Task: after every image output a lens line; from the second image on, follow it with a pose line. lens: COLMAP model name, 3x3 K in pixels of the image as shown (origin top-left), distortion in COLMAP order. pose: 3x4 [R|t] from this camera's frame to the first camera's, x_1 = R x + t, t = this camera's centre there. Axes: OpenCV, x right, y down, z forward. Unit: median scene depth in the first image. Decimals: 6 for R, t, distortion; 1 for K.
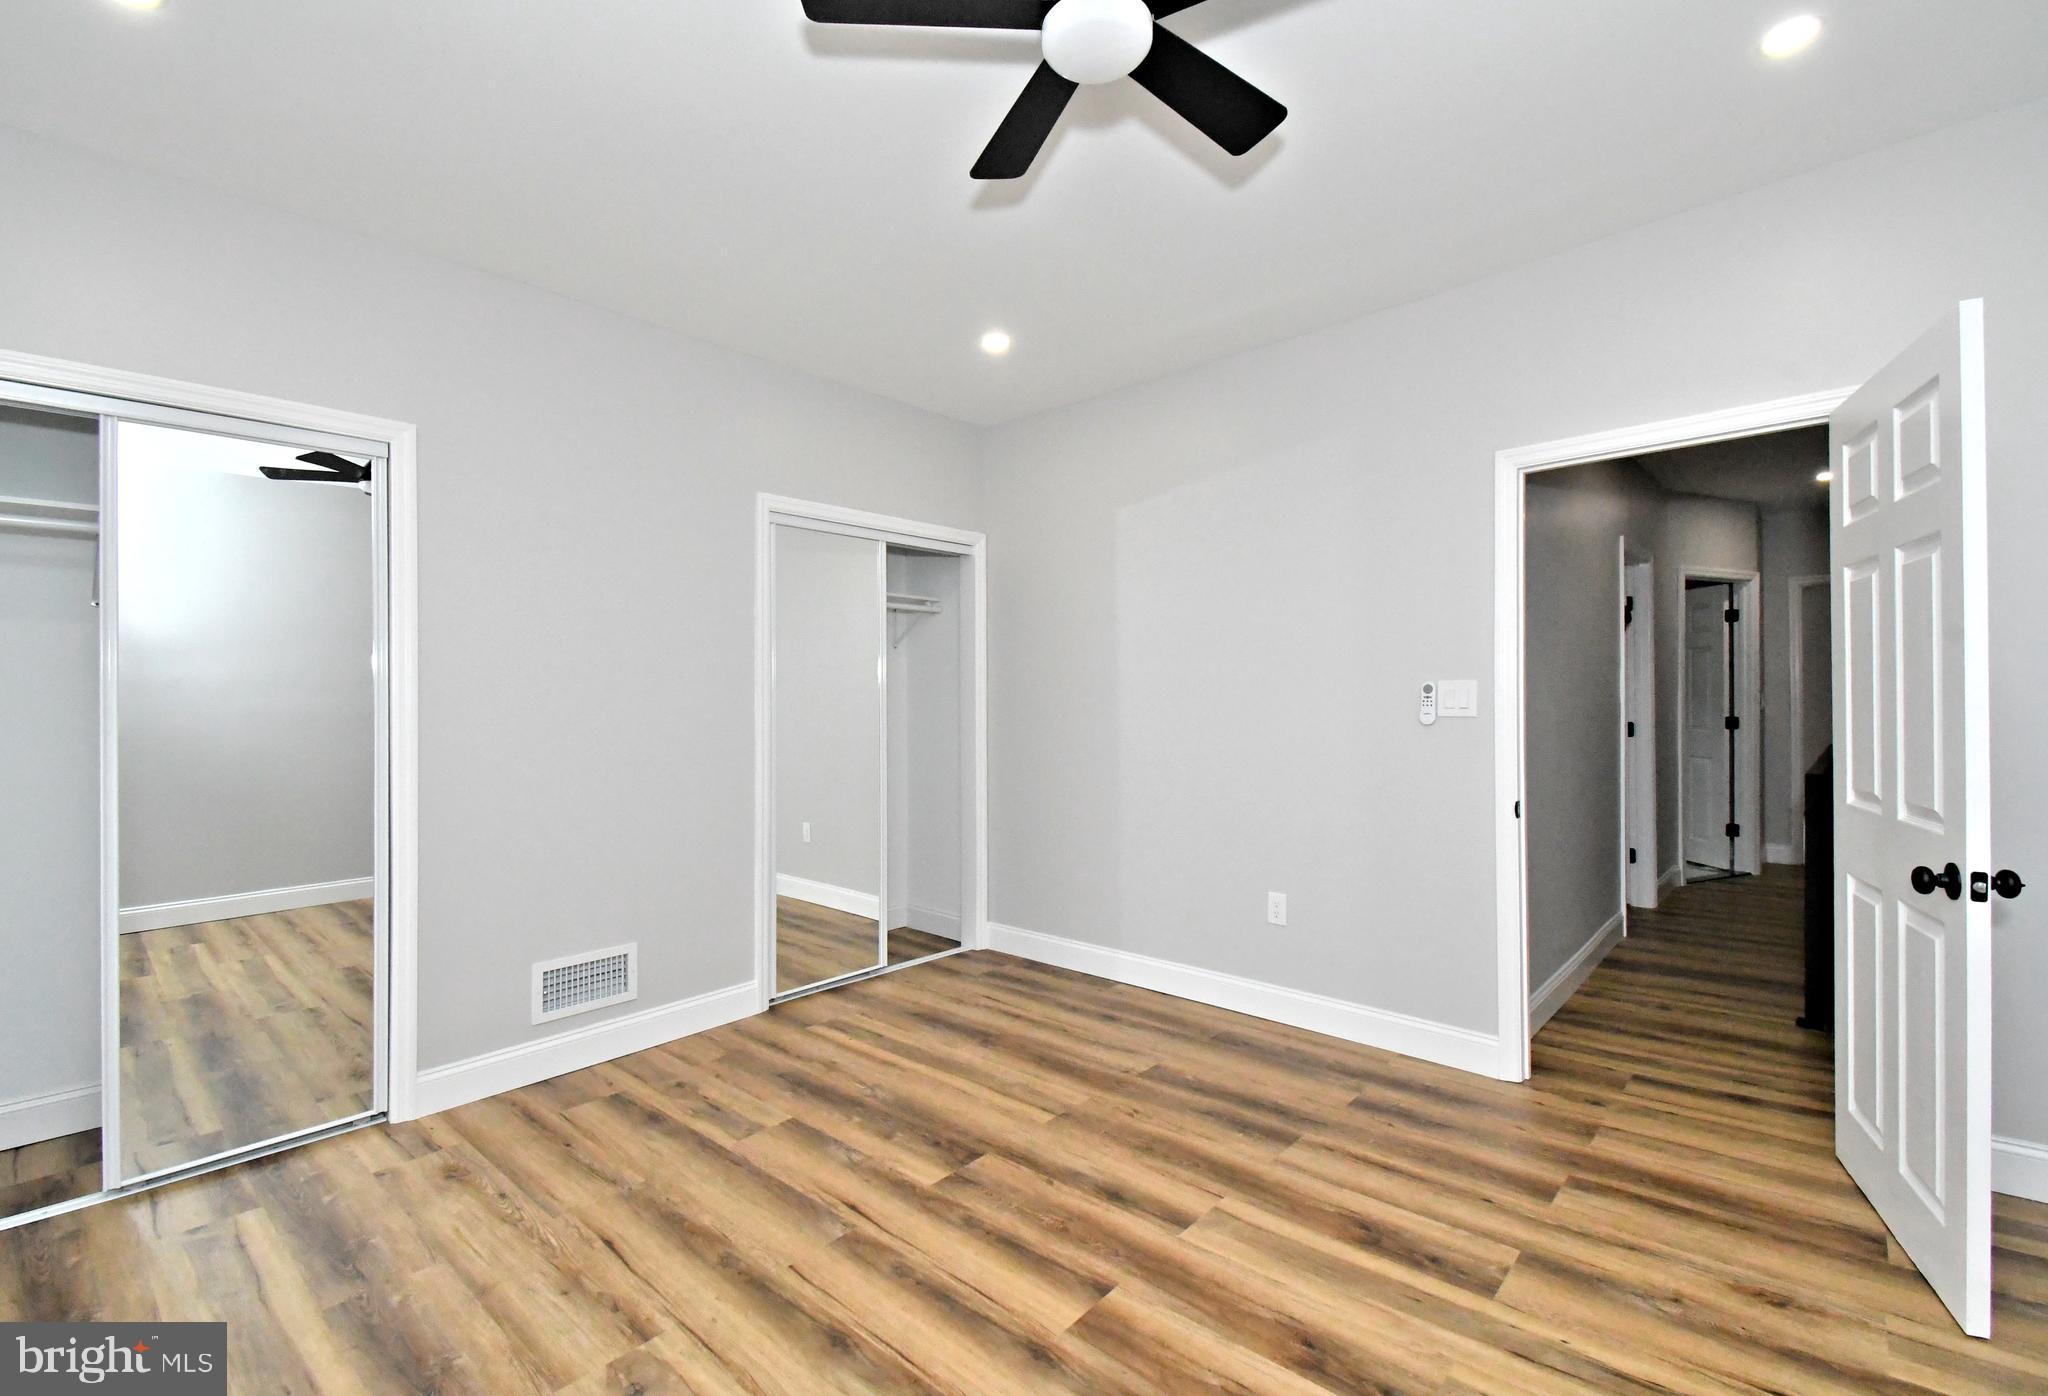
lens RADIAL K [[924.3, 0, 1024.0], [0, 924.3, 698.0], [0, 0, 1]] dist [-0.012148, -0.000595]
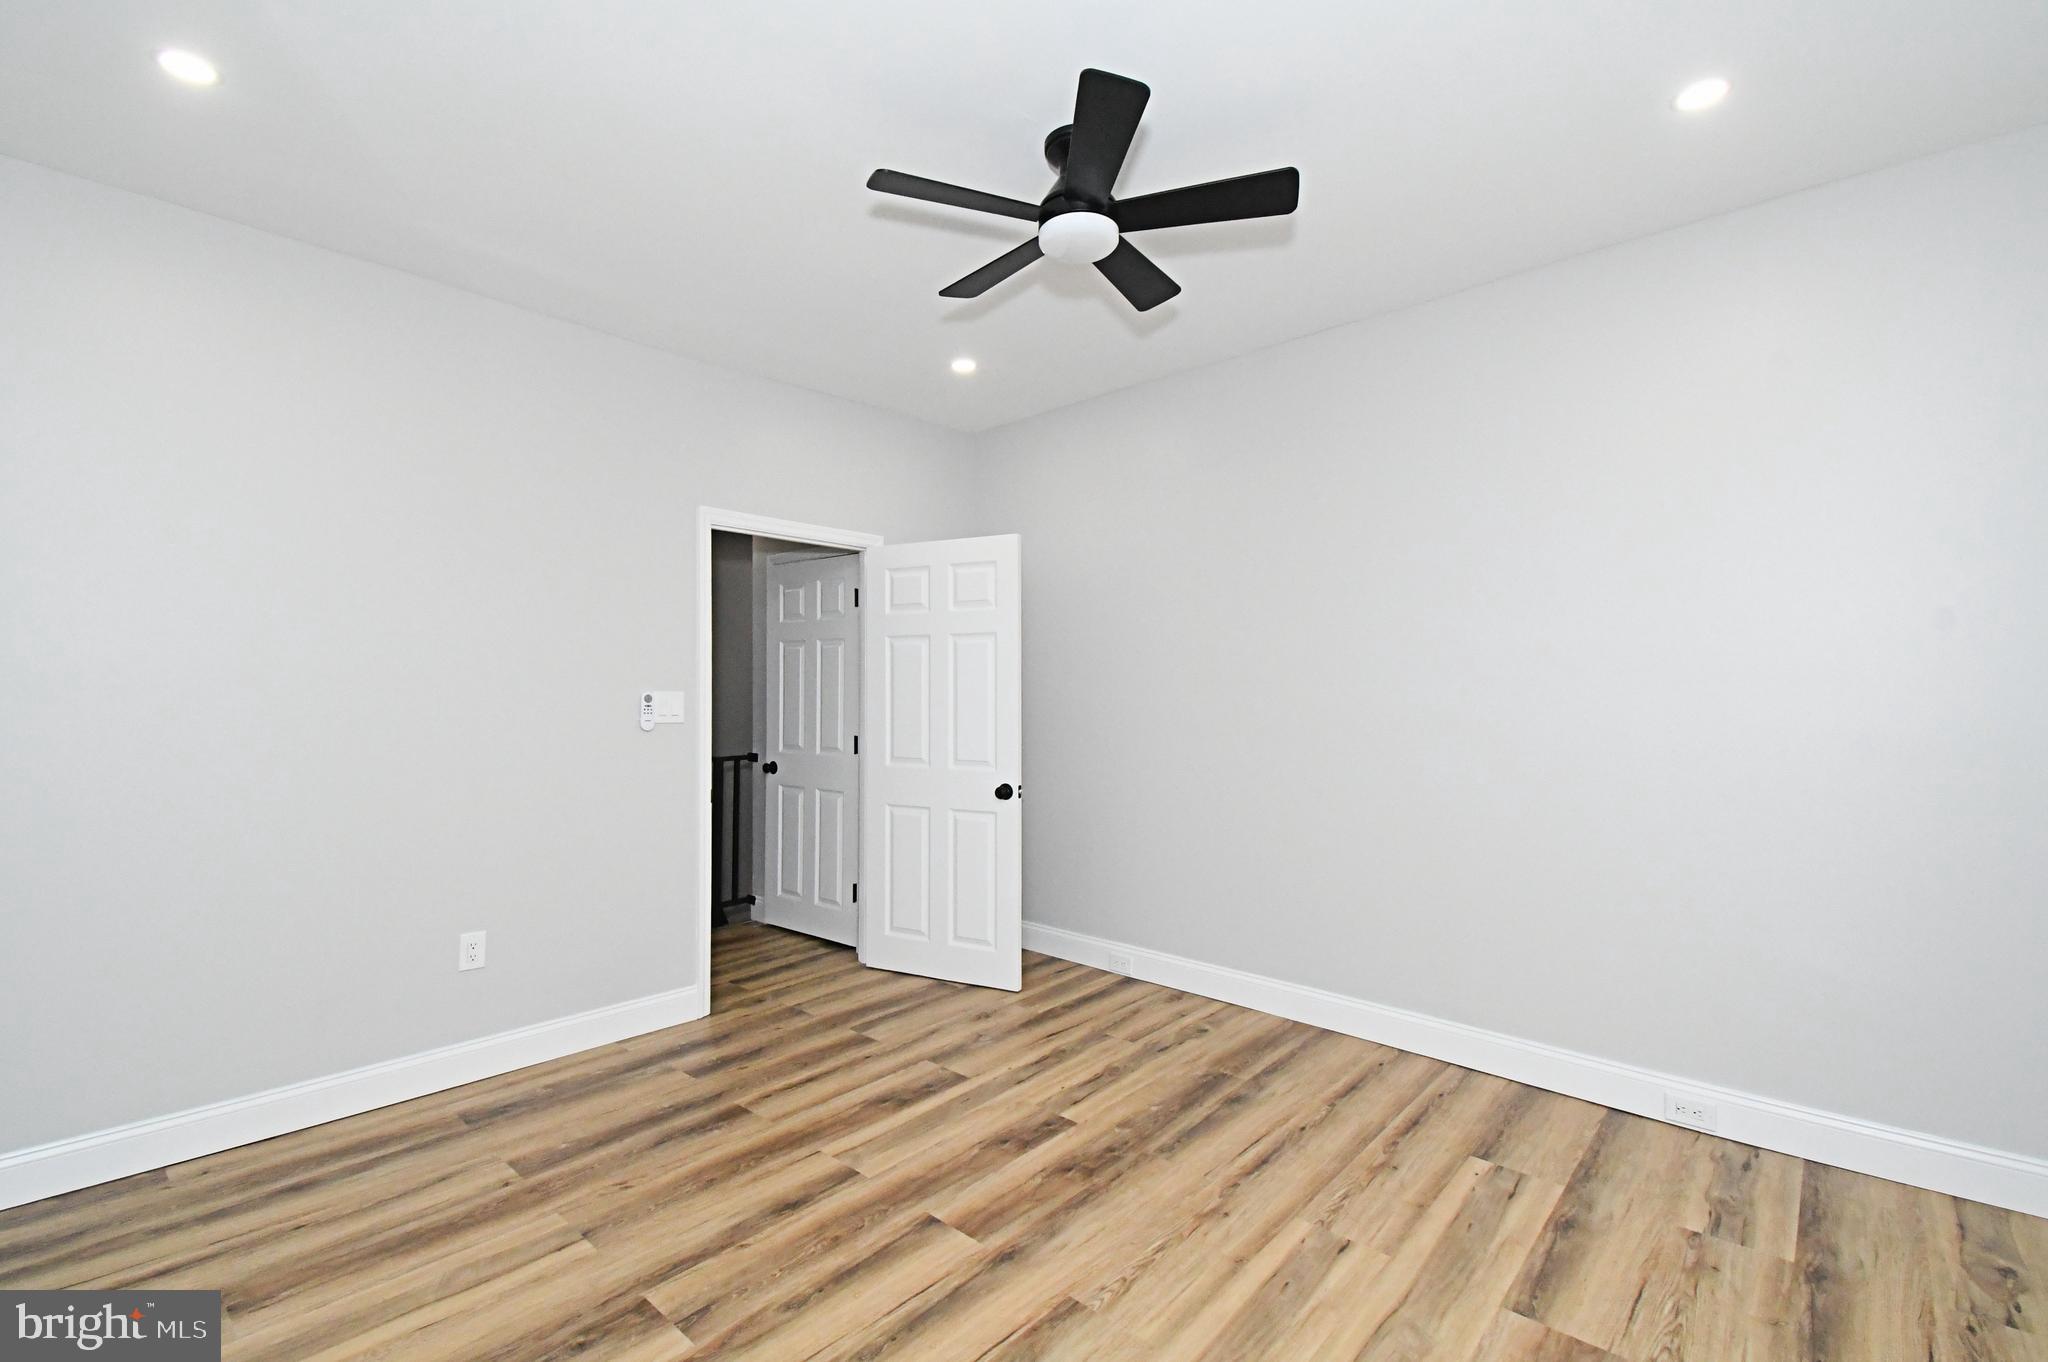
lens RADIAL K [[877.2, 0, 1041.6], [0, 877.2, 694.9], [0, 0, 1]] dist [0.042176, -0.026006]
pose [[-0.008813, 0.005431, 0.999946, -0.769358], [-0.003913, 0.999977, -0.005465, -0.012254], [-0.999954, -0.003961, -0.008791, 0.644244]]
